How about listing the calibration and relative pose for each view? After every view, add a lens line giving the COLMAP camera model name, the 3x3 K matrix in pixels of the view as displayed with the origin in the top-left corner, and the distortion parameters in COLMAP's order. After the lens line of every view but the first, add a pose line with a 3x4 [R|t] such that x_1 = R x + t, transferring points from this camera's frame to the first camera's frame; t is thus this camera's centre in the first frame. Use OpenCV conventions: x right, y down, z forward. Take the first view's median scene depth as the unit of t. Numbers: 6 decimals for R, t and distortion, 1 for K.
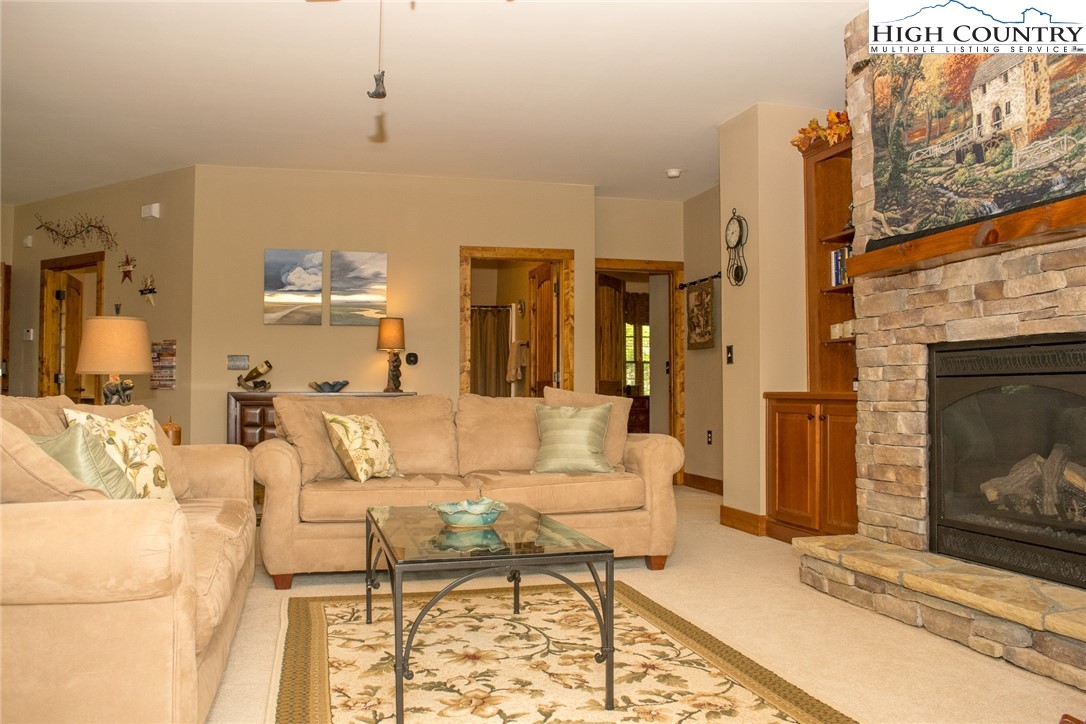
lens RADIAL K [[861.8, 0, 543.0], [0, 861.8, 362.0], [0, 0, 1]] dist [-0.083518, 0.009743]
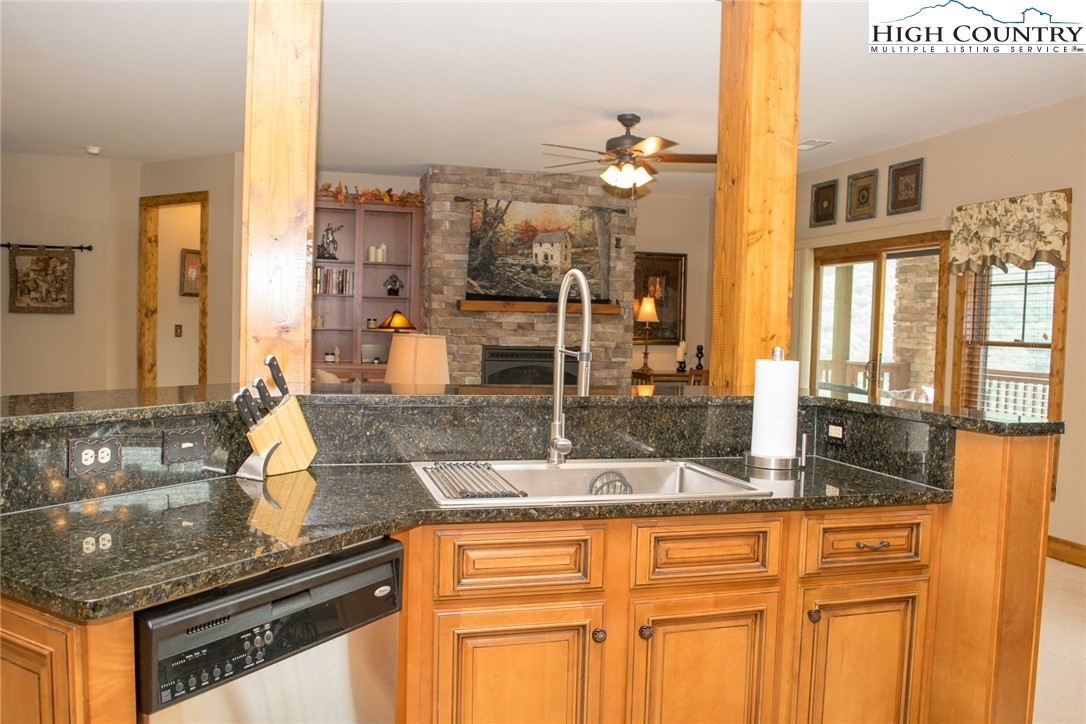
lens RADIAL K [[849.4, 0, 543.0], [0, 849.4, 362.0], [0, 0, 1]] dist [-0.090175, -0.000067]
pose [[-0.024641, -0.042266, 0.998802, -1.682170], [-0.064274, 0.997106, 0.040609, -0.075010], [-0.997628, -0.063196, -0.027287, 0.896129]]
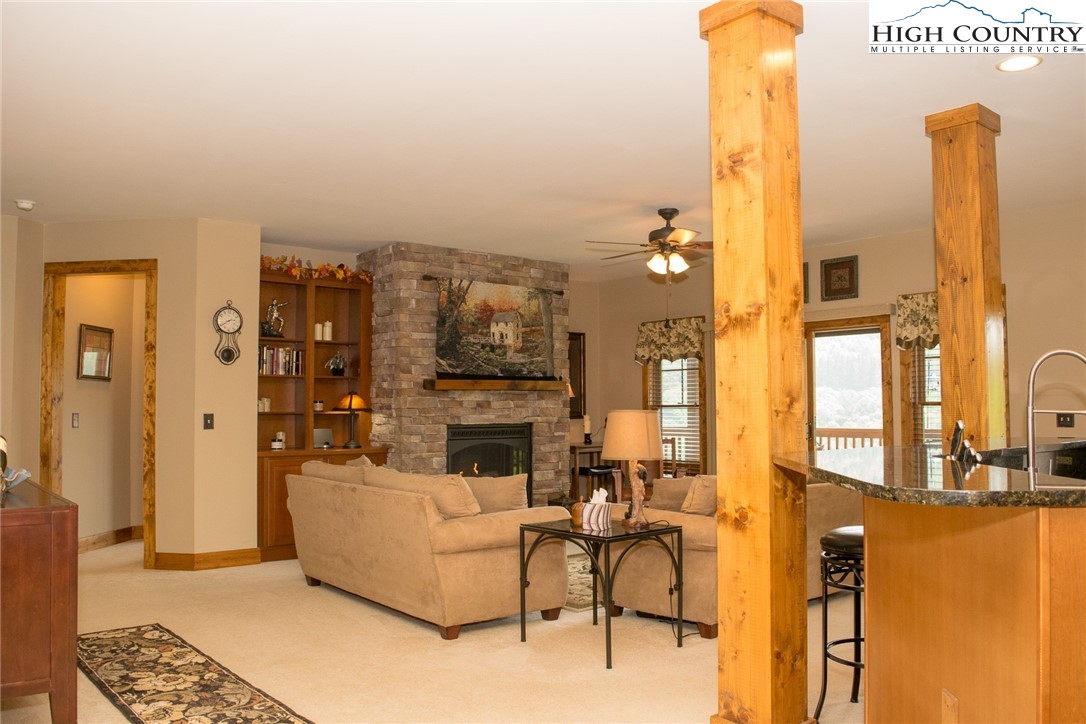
lens RADIAL K [[861.8, 0, 543.0], [0, 861.8, 362.0], [0, 0, 1]] dist [-0.083518, 0.009743]
pose [[-0.416451, 0.051020, 0.907725, -1.595048], [-0.029251, 0.997155, -0.069466, -0.034320], [-0.908687, -0.055481, -0.413774, 1.664581]]
